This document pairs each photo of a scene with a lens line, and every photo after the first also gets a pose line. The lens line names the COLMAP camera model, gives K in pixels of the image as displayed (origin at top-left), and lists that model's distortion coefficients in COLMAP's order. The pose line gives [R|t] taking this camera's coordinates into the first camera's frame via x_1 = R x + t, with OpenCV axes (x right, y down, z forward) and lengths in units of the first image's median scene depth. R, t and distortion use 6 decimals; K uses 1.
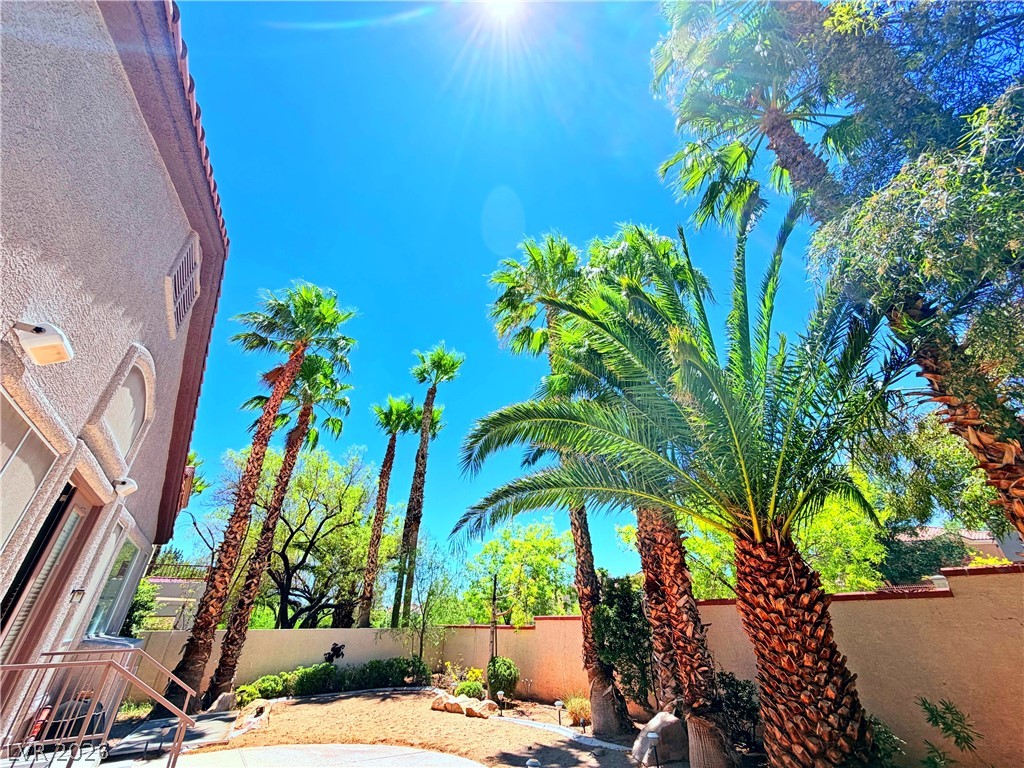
lens RADIAL K [[412.1, 0, 509.4], [0, 412.1, 383.0], [0, 0, 1]] dist [0.000457, 0.000038]
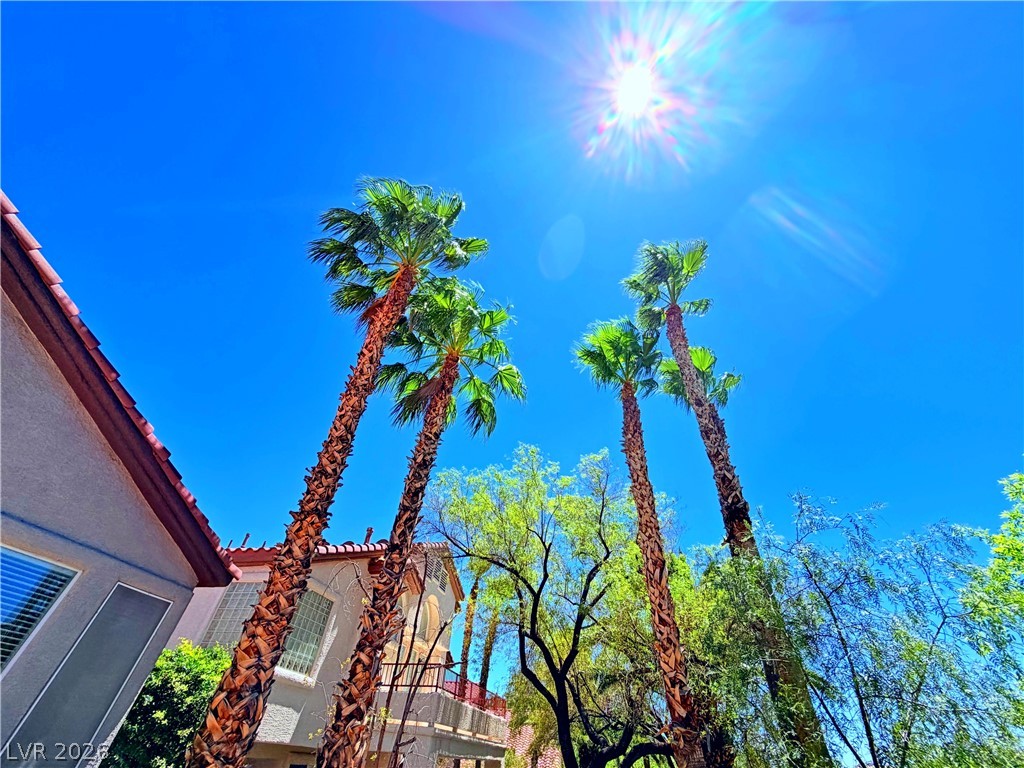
lens RADIAL K [[408.8, 0, 510.0], [0, 408.8, 383.9], [0, 0, 1]] dist [0.000375, 0.000087]
pose [[0.683370, -0.463792, -0.563828, -0.128943], [0.306903, 0.883233, -0.354555, 0.439793], [0.662432, 0.069252, 0.745914, 0.784010]]
